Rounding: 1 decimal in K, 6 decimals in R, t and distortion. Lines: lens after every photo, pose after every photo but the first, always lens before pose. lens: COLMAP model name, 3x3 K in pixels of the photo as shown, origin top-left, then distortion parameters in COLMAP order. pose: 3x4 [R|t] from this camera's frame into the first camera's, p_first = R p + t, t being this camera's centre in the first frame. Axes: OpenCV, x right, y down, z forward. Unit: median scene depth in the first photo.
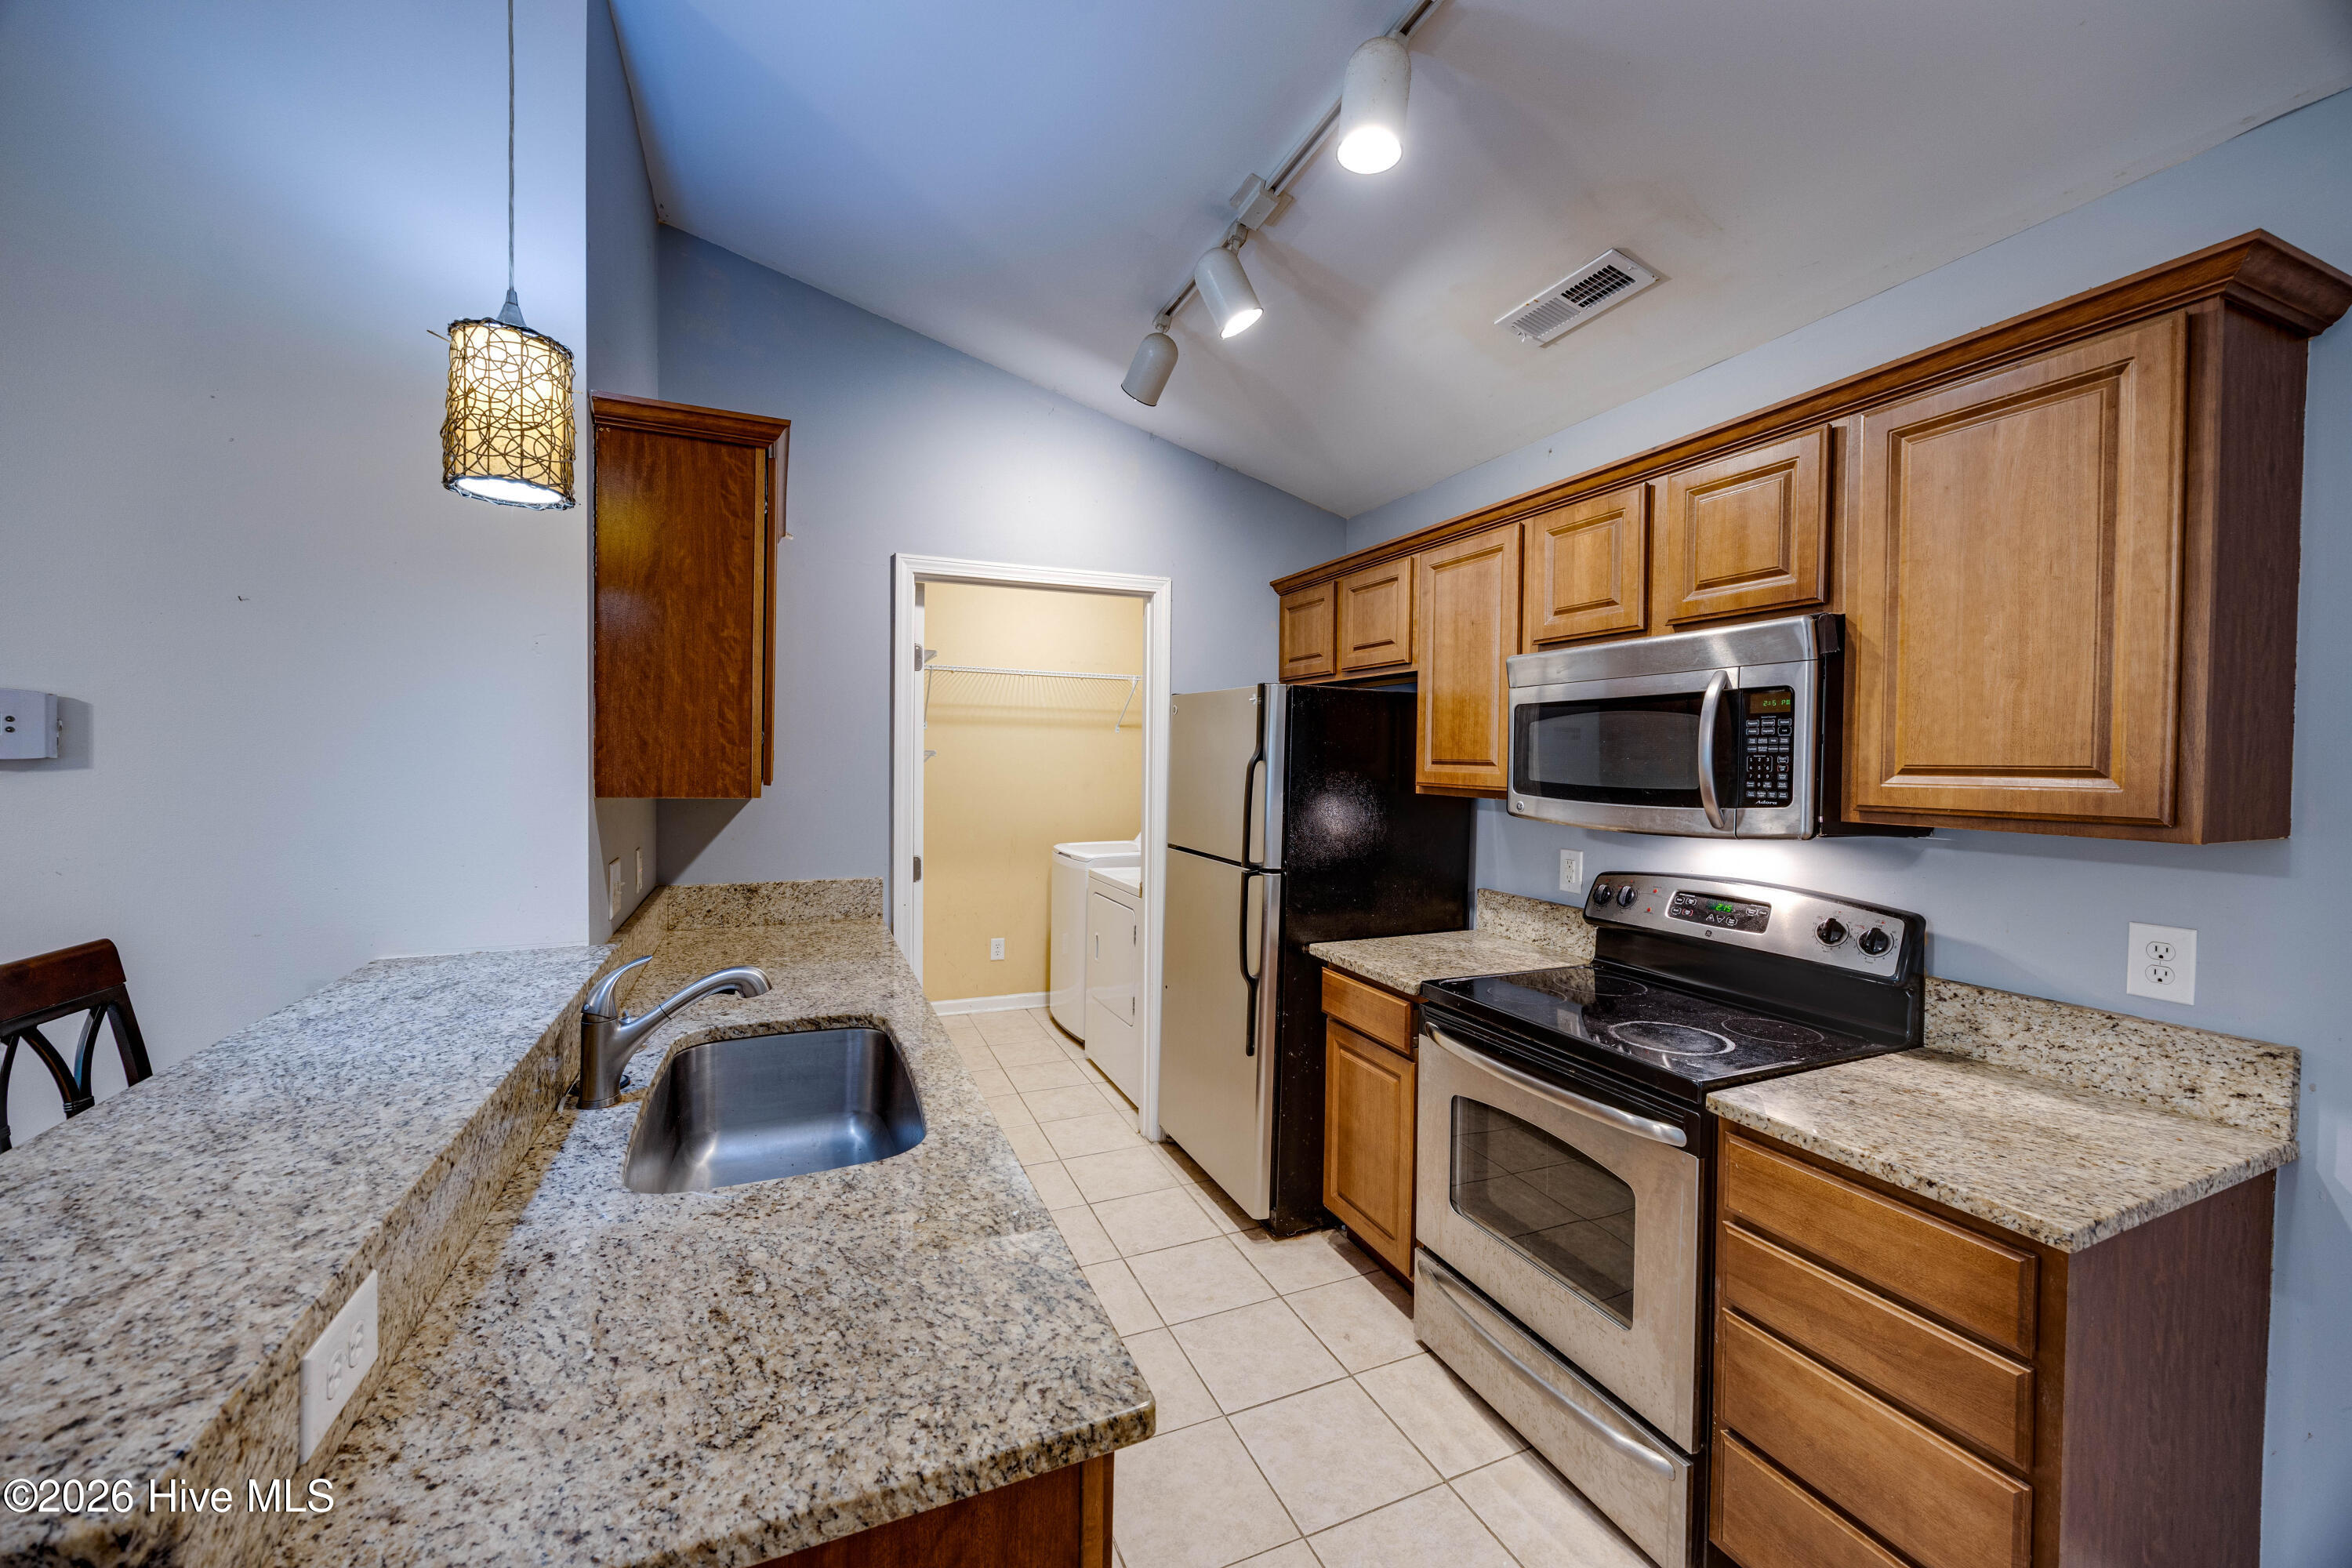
lens RADIAL K [[890.2, 0, 1171.7], [0, 890.2, 777.5], [0, 0, 1]] dist [-0.005498, 0.000507]
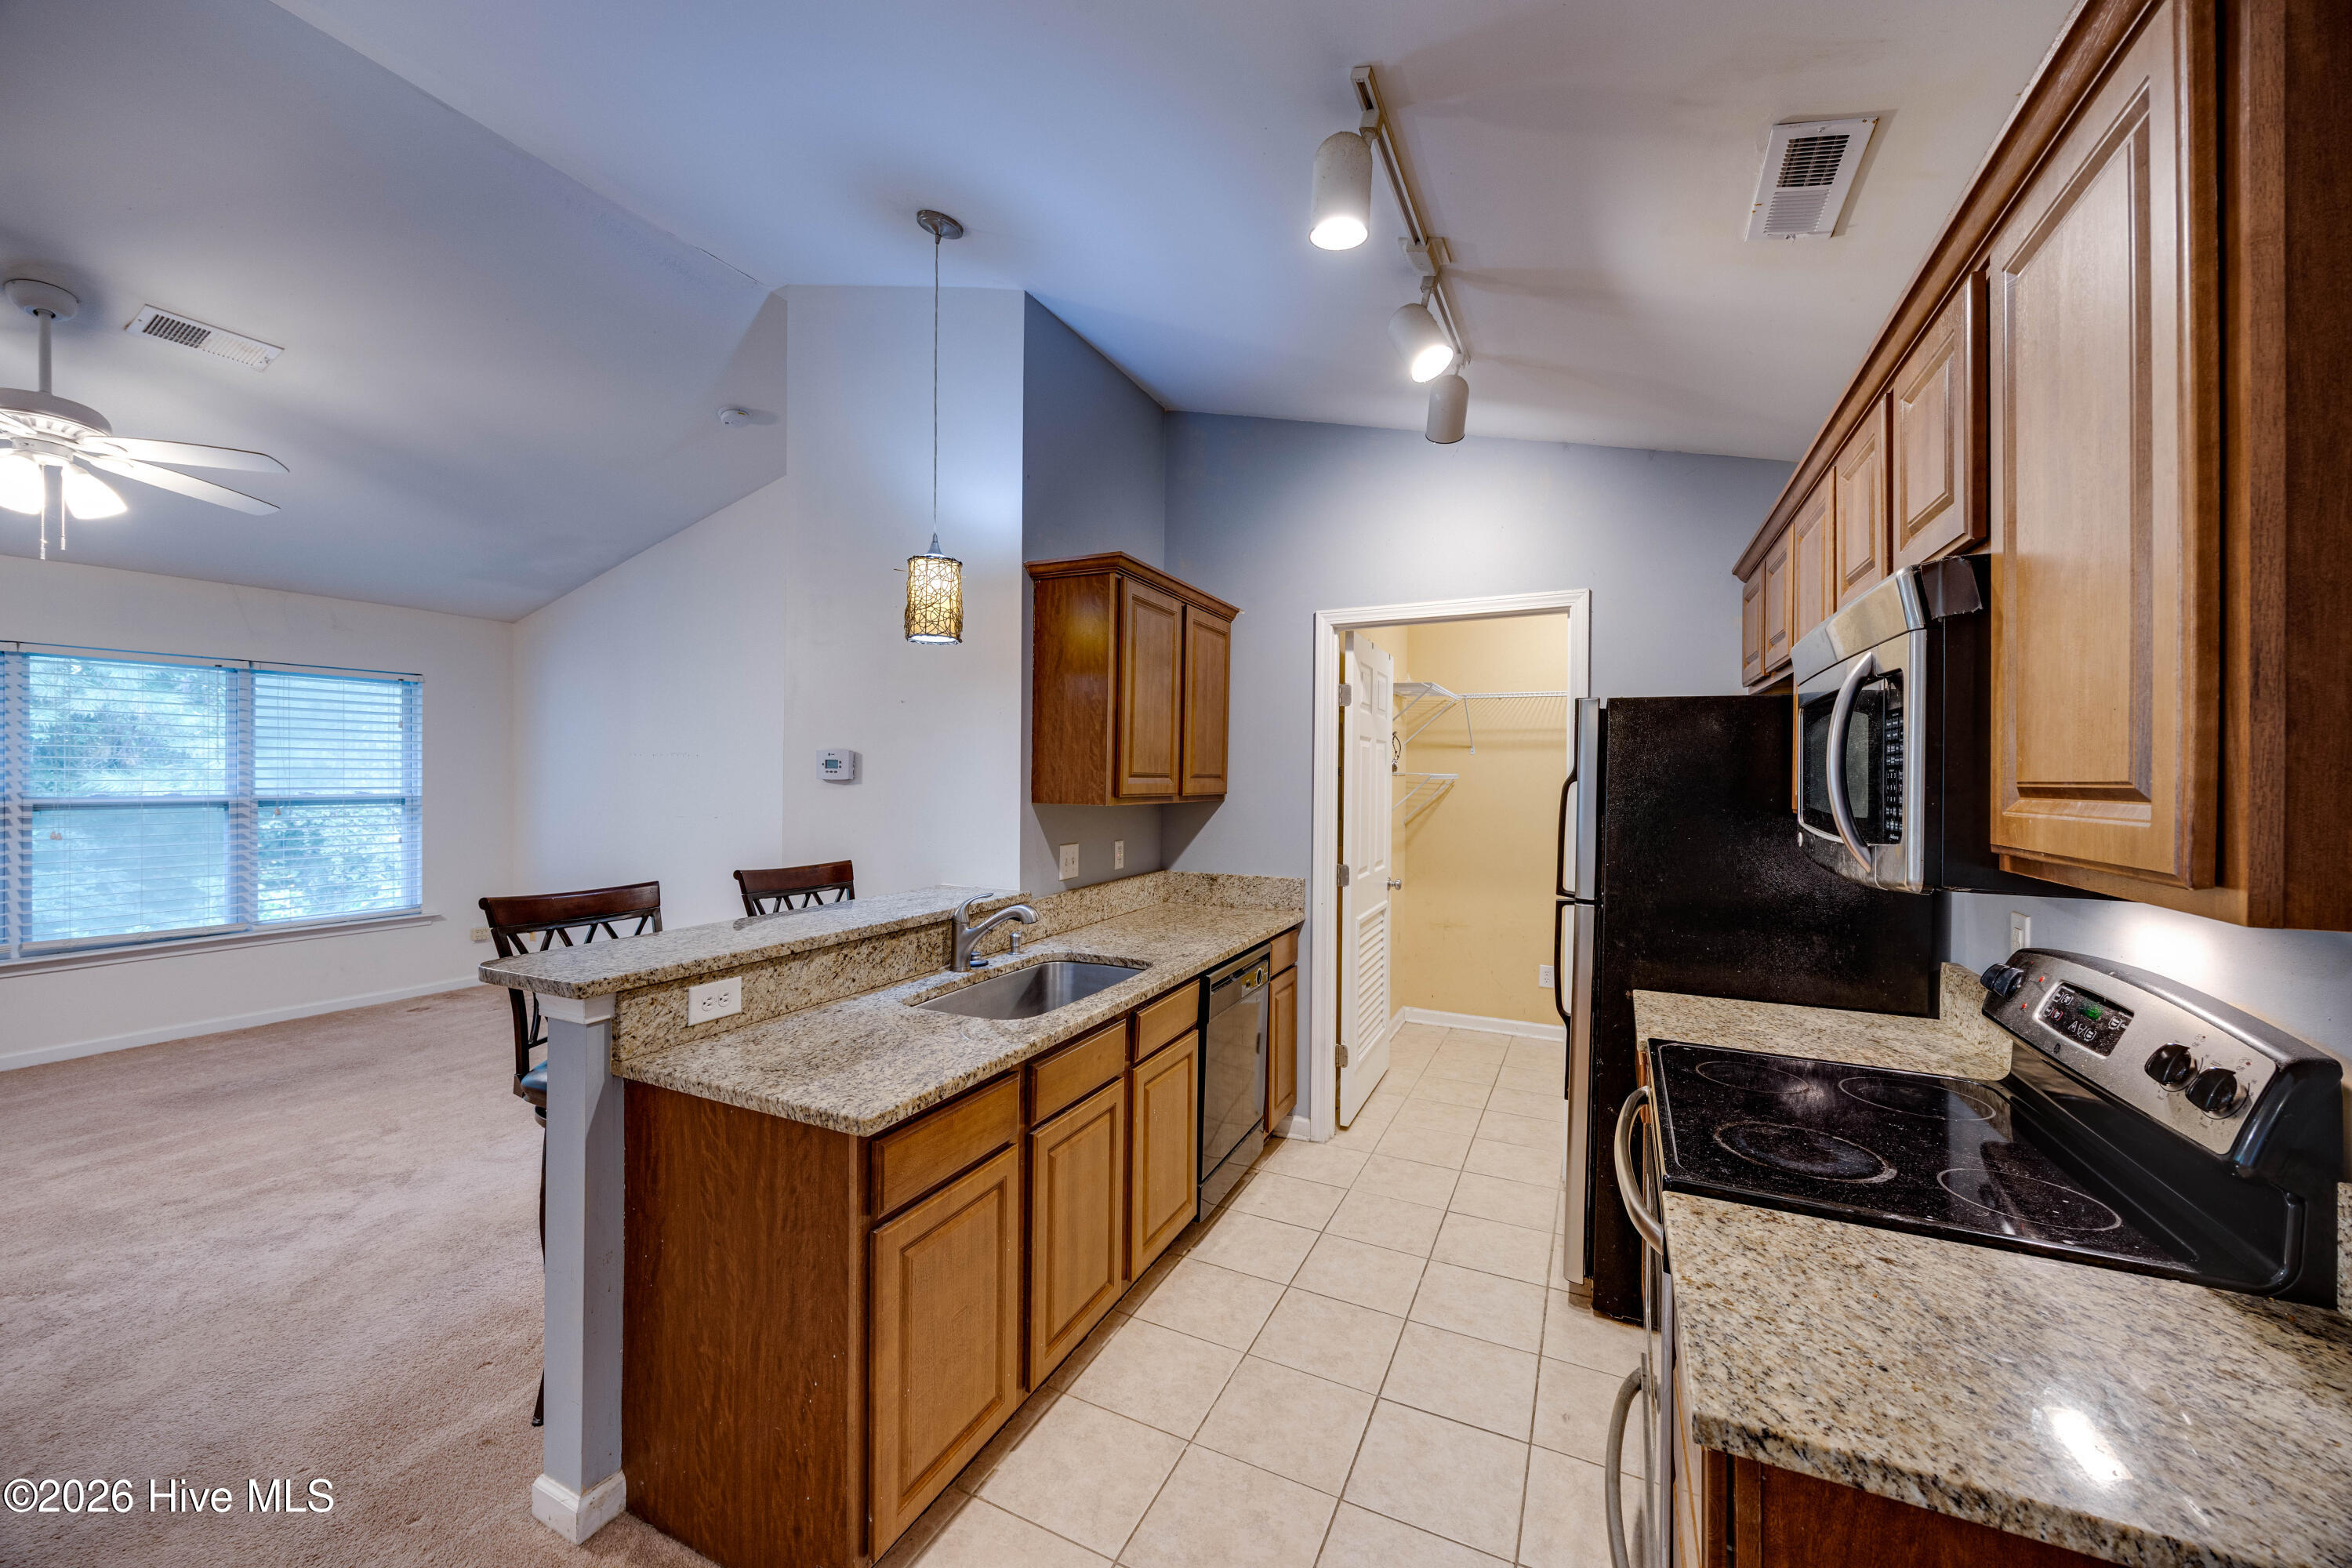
lens RADIAL K [[890.2, 0, 1165.5], [0, 890.2, 777.2], [0, 0, 1]] dist [-0.005498, 0.000507]
pose [[0.649385, -0.004867, -0.760444, 0.718083], [-0.018223, 0.999593, -0.021960, 0.006083], [0.760241, 0.028118, 0.649032, 0.097488]]
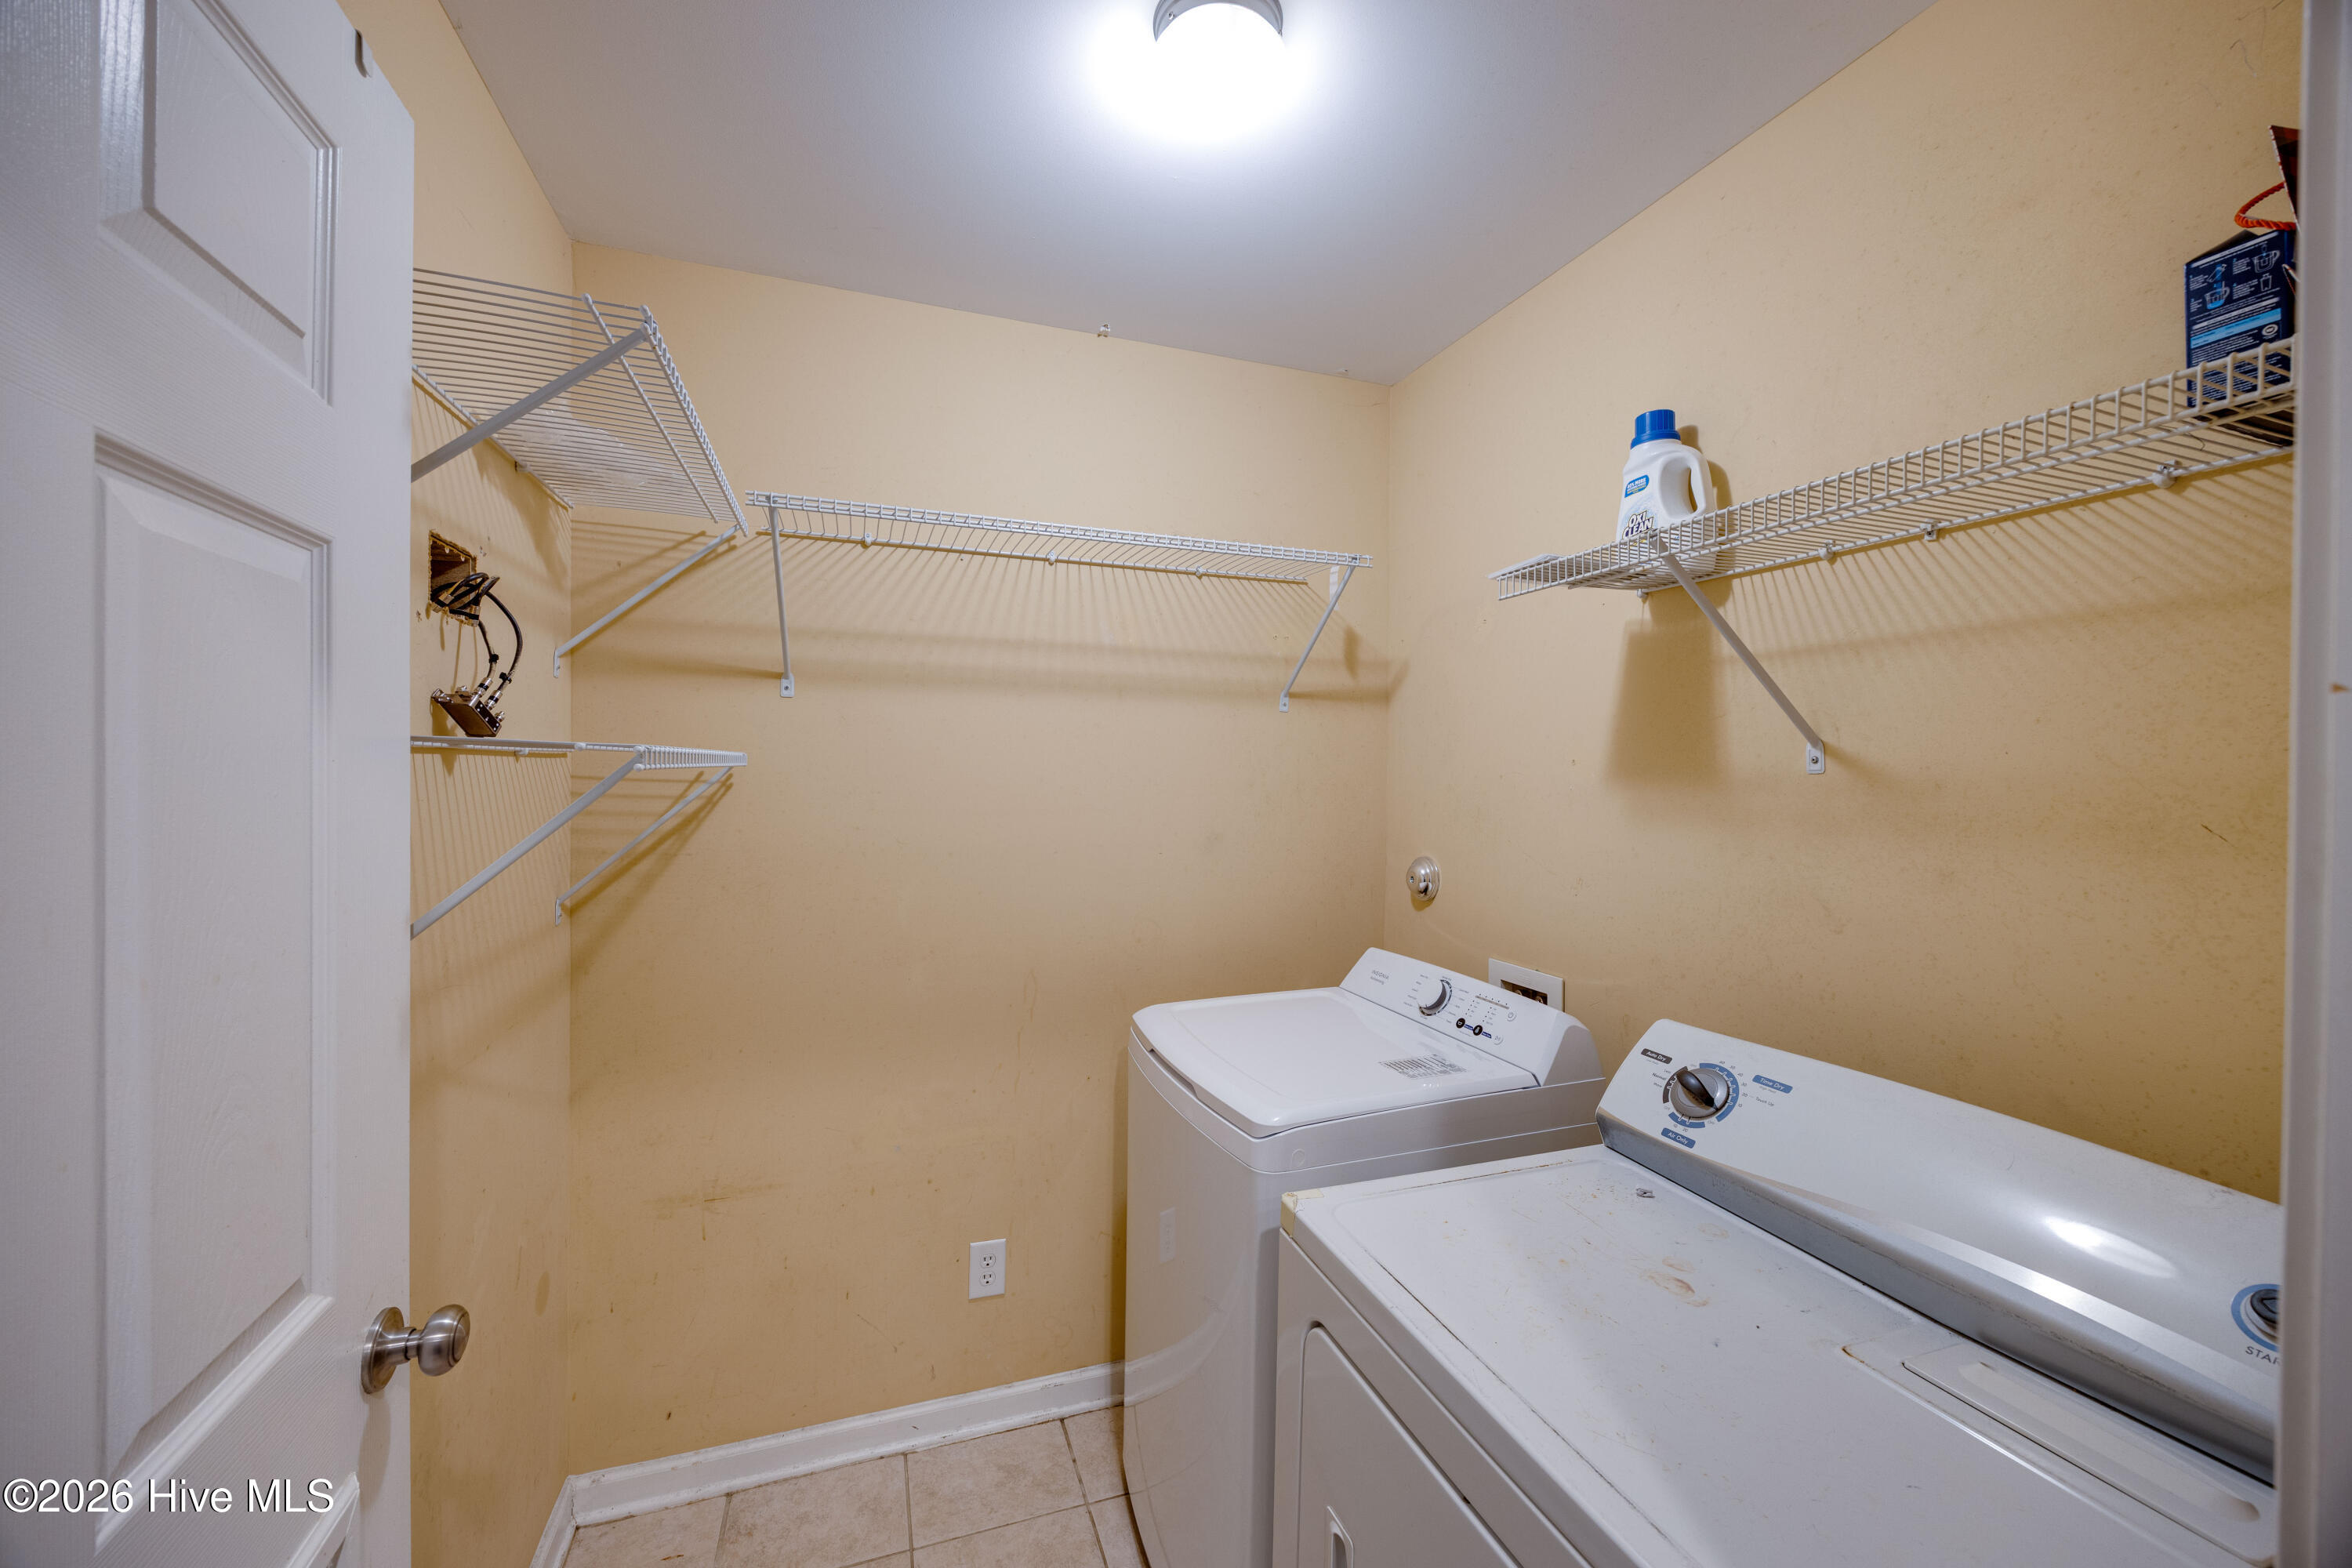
lens RADIAL K [[890.2, 0, 1166.7], [0, 890.2, 775.9], [0, 0, 1]] dist [-0.005498, 0.000507]
pose [[0.997046, -0.003079, -0.076751, -0.228056], [0.001743, 0.999846, -0.017473, -0.036938], [0.076793, 0.017288, 0.996897, 1.602538]]
